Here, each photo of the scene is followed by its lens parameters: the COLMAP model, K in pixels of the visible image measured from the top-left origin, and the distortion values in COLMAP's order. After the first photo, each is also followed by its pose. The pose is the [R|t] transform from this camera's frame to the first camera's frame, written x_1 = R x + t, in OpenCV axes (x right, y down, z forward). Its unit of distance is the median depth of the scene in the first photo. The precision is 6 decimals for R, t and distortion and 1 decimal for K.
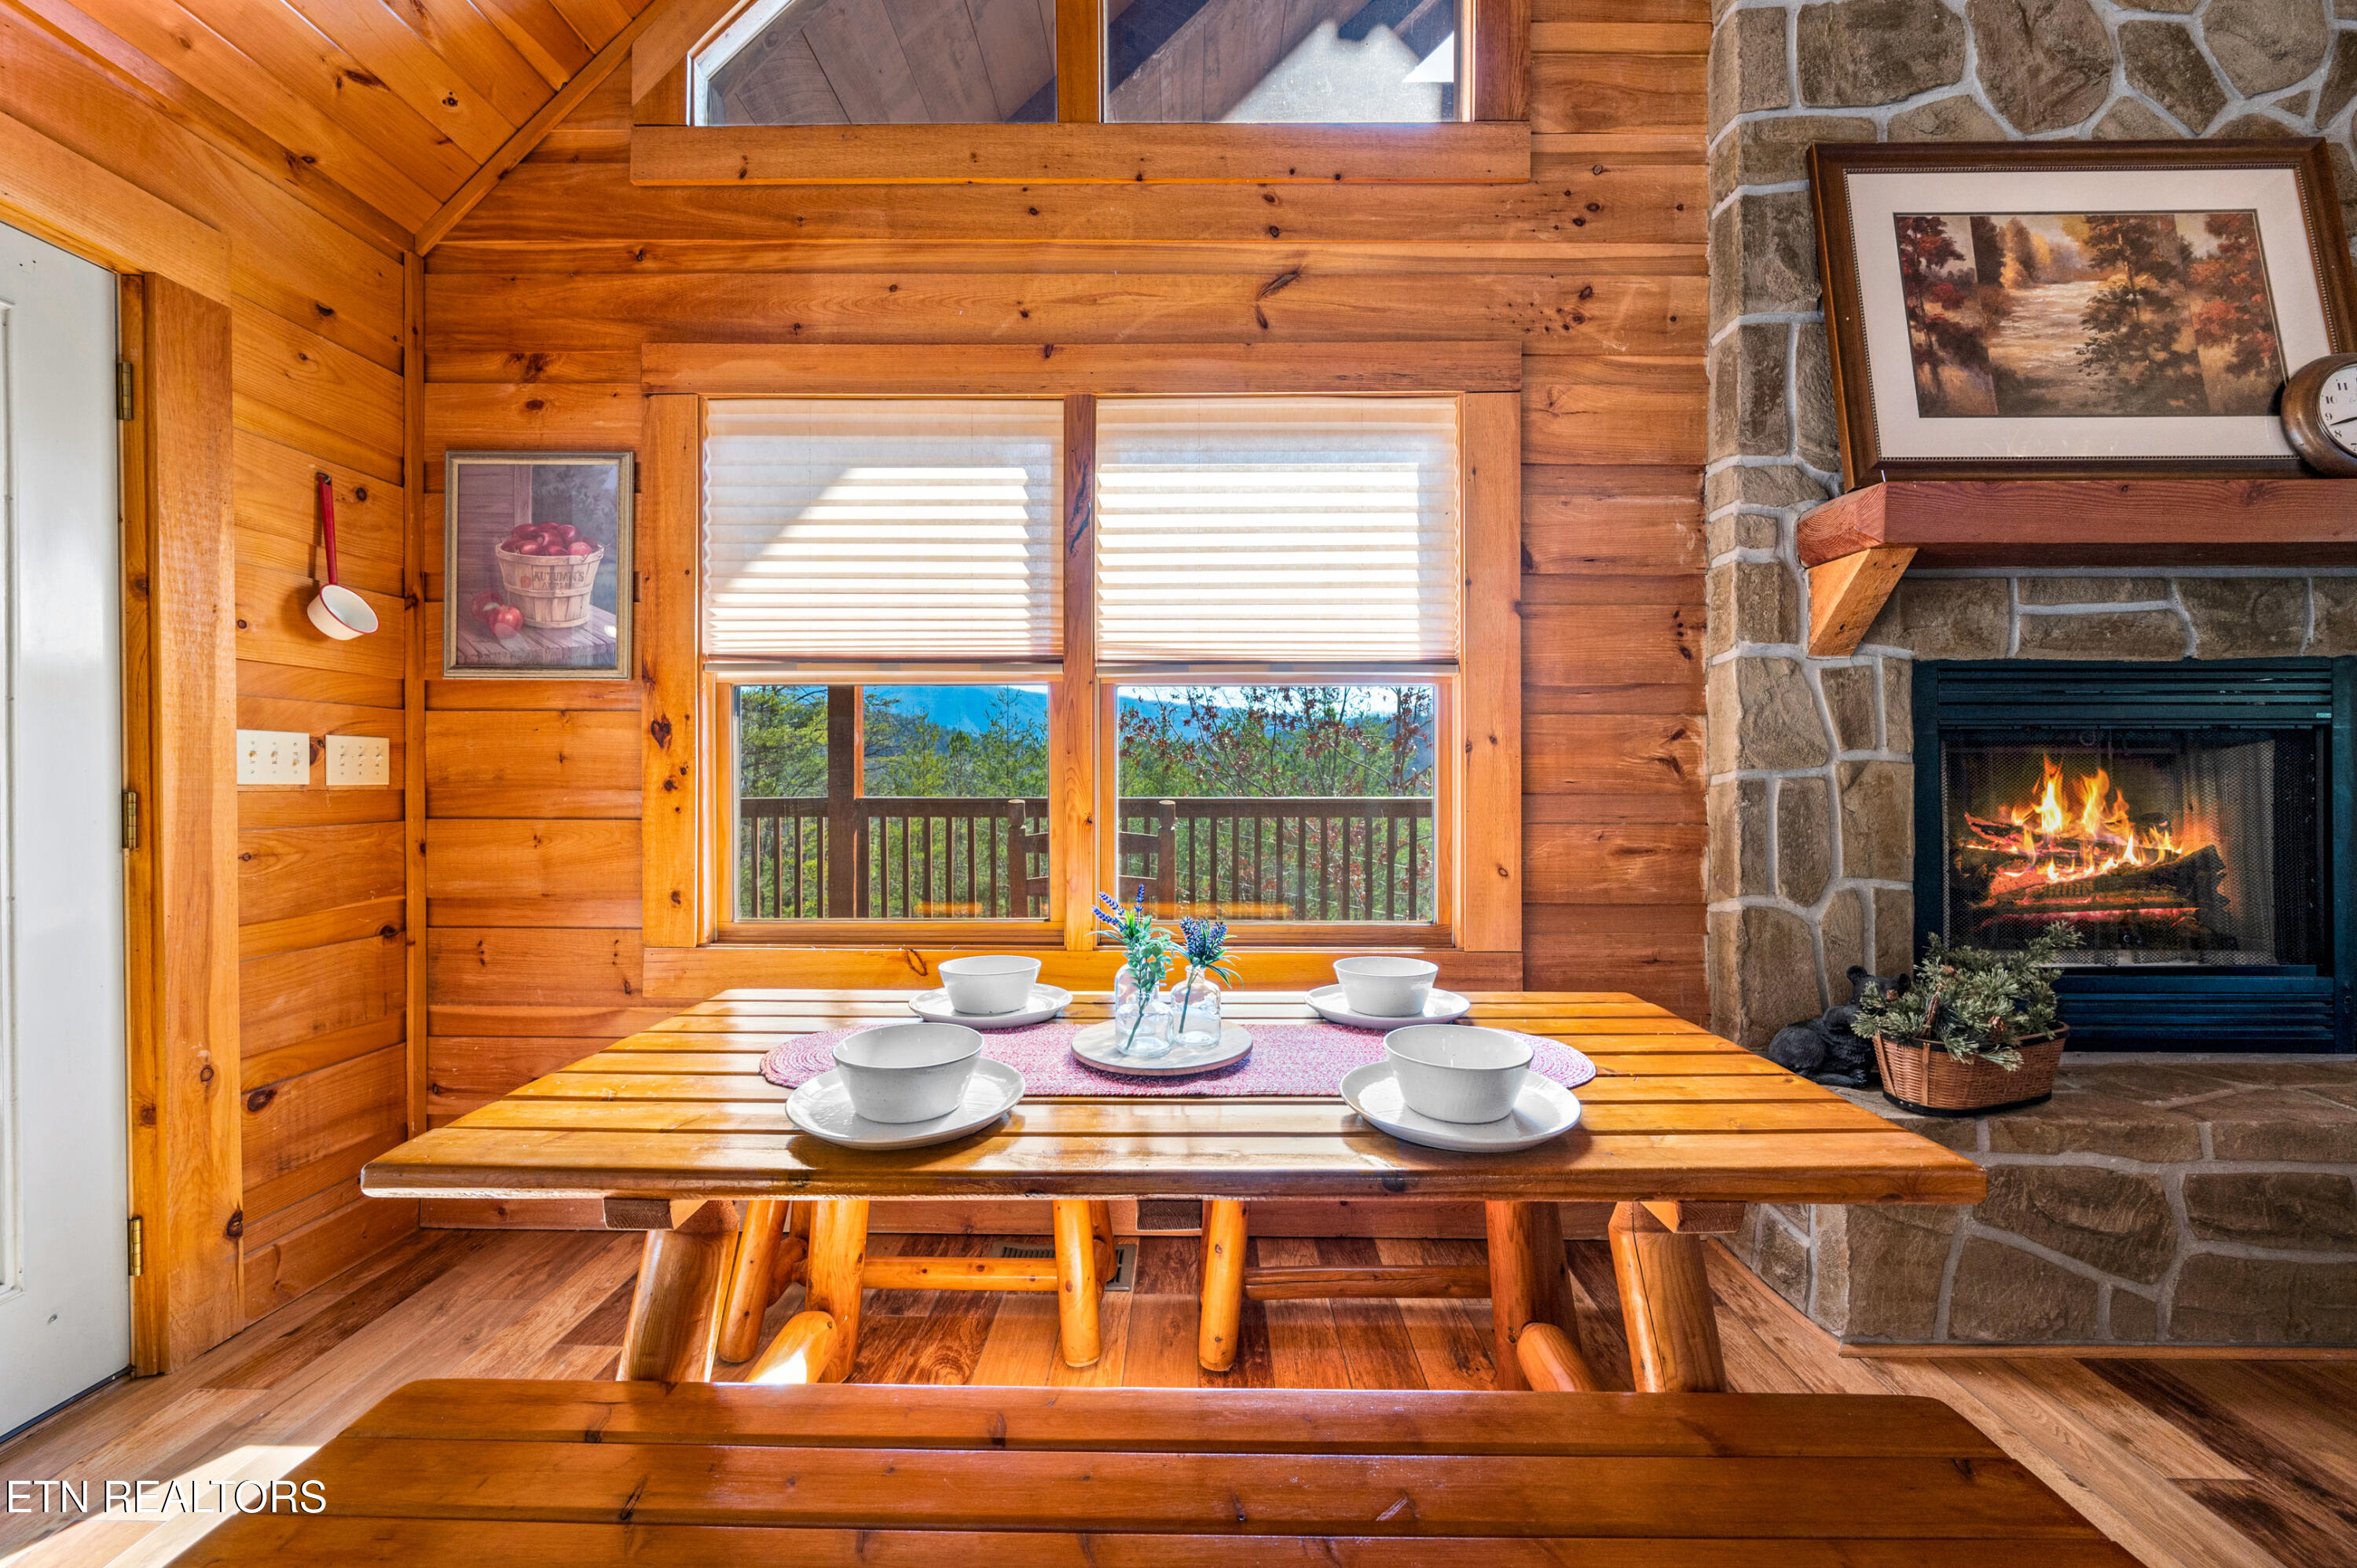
lens RADIAL K [[915.8, 0, 1193.9], [0, 915.8, 772.9], [0, 0, 1]] dist [-0.001470, 0.000646]
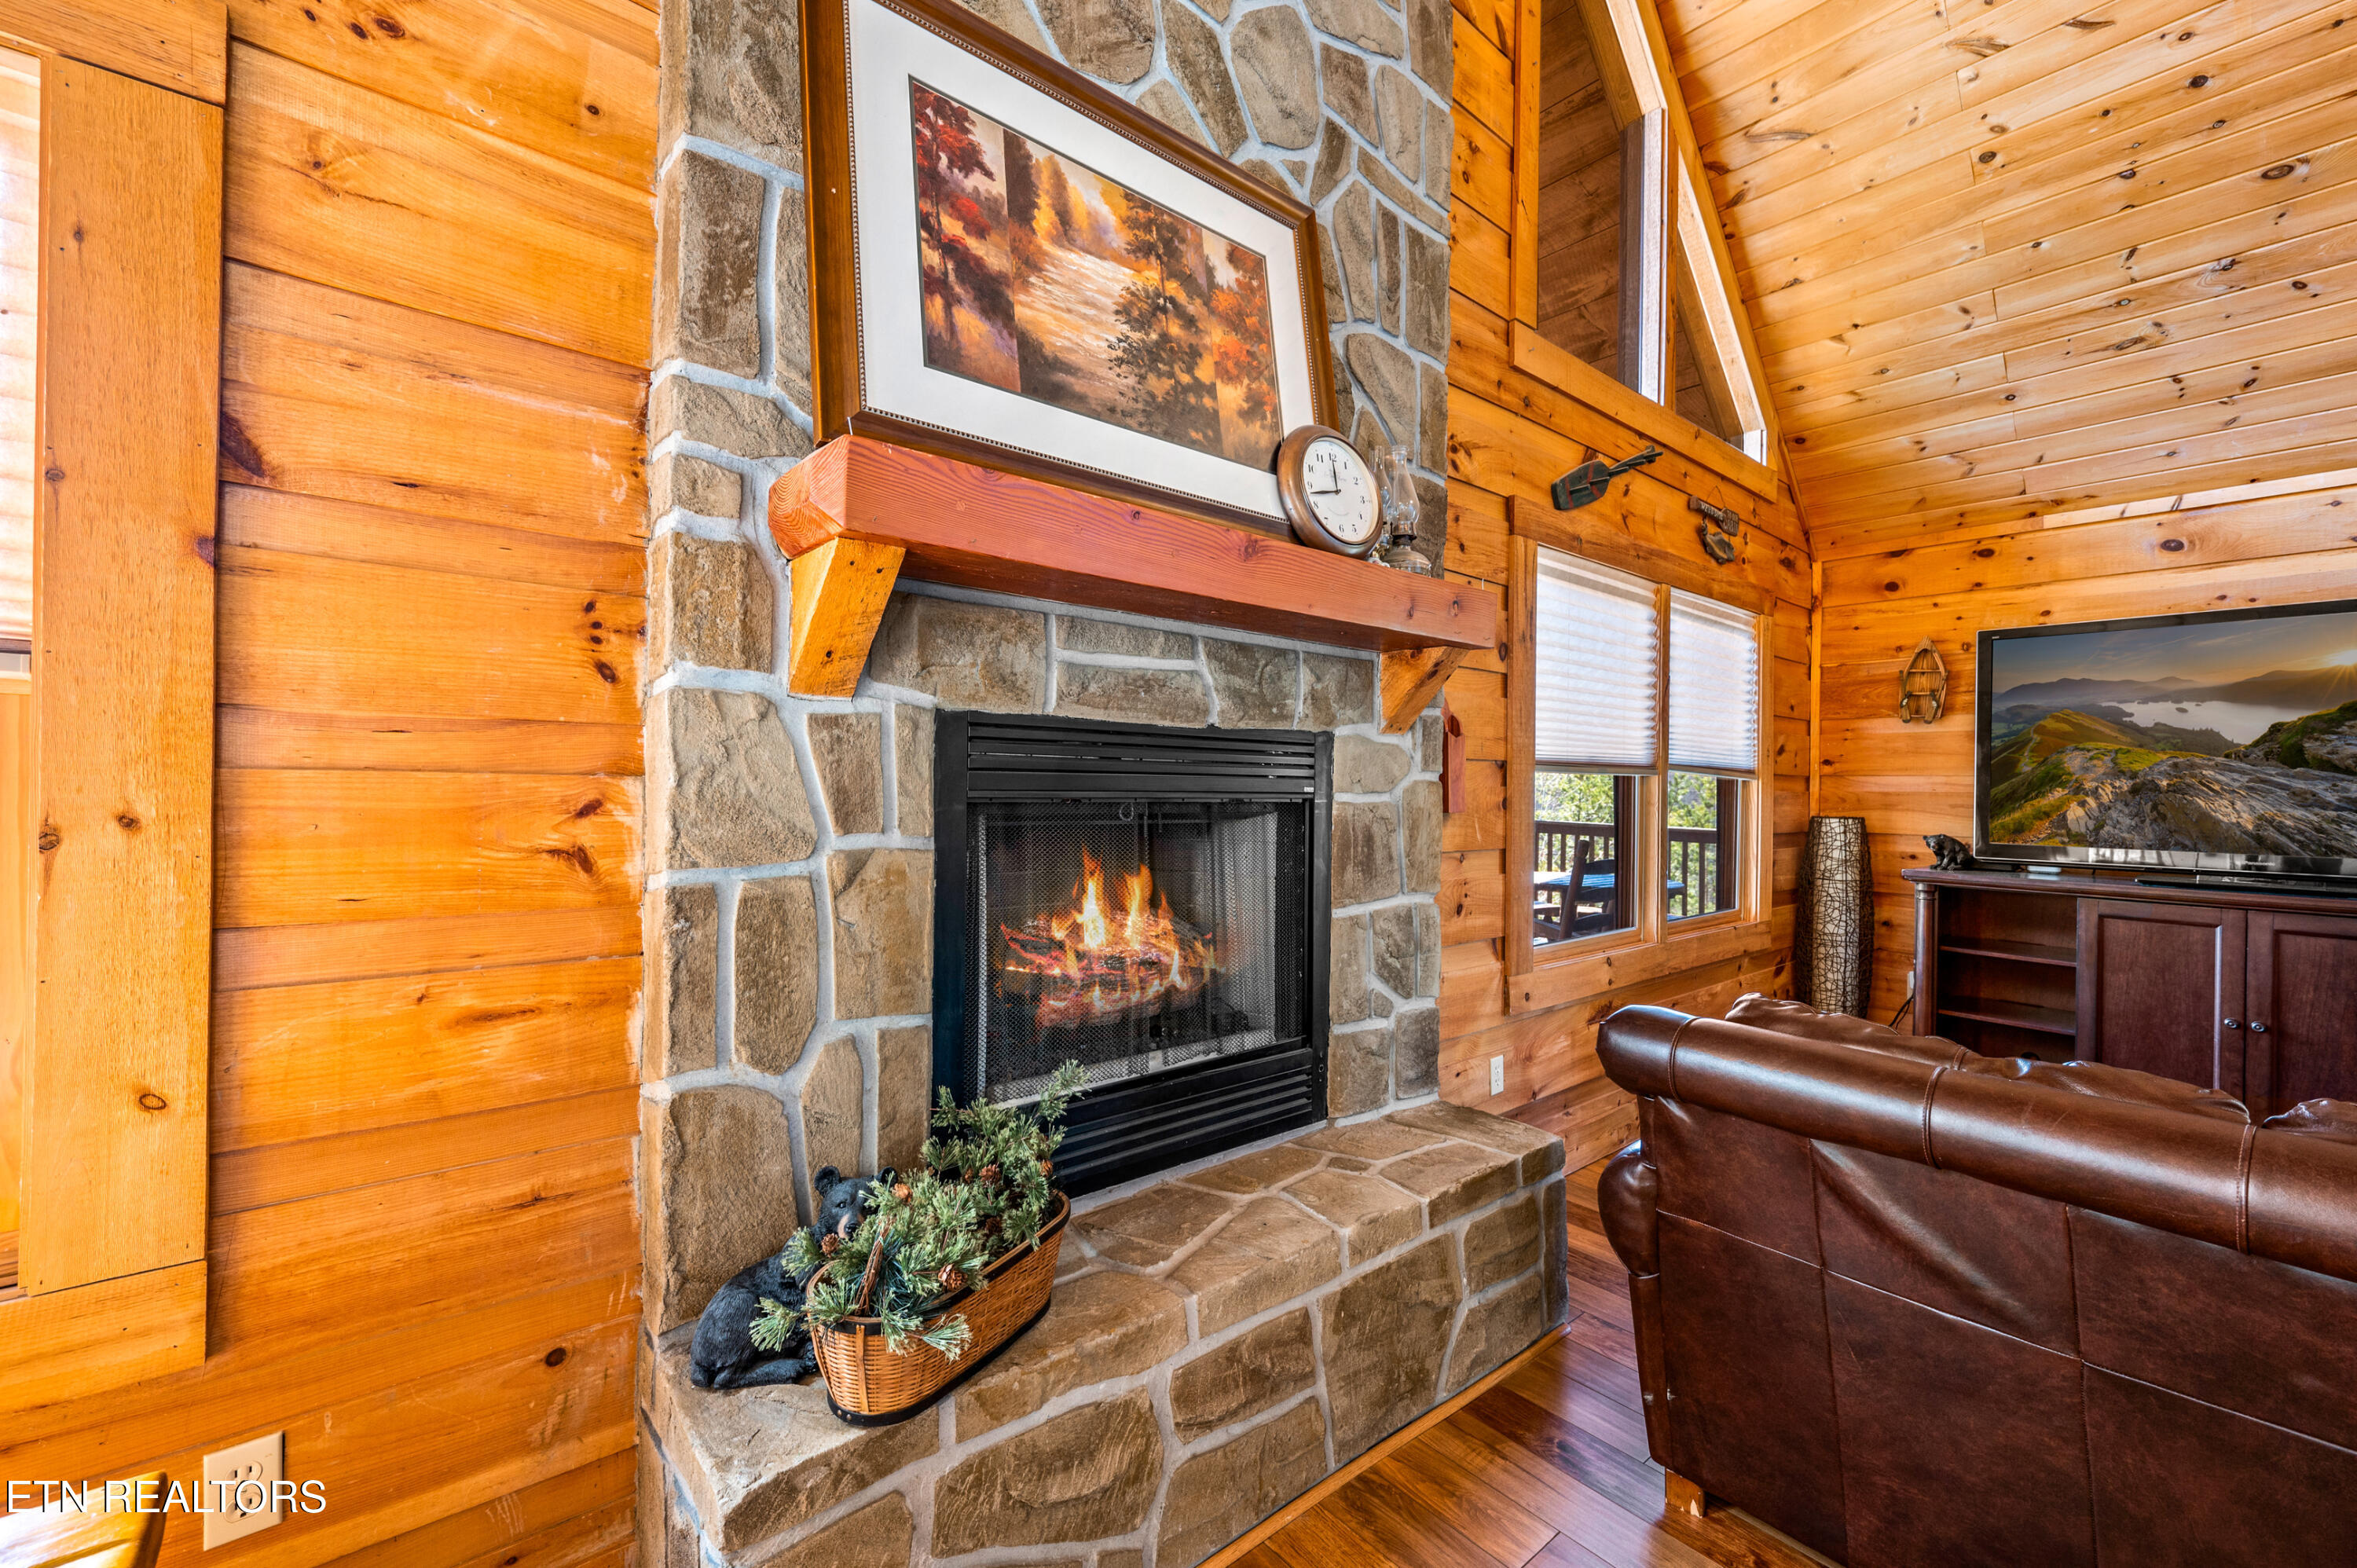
lens RADIAL K [[948.2, 0, 1159.3], [0, 948.2, 784.5], [0, 0, 1]] dist [-0.000045, 0.000101]
pose [[0.768213, 0.011486, 0.640091, 0.440373], [-0.012896, 0.999914, -0.002465, -0.063900], [-0.640065, -0.006361, 0.768295, 0.303590]]
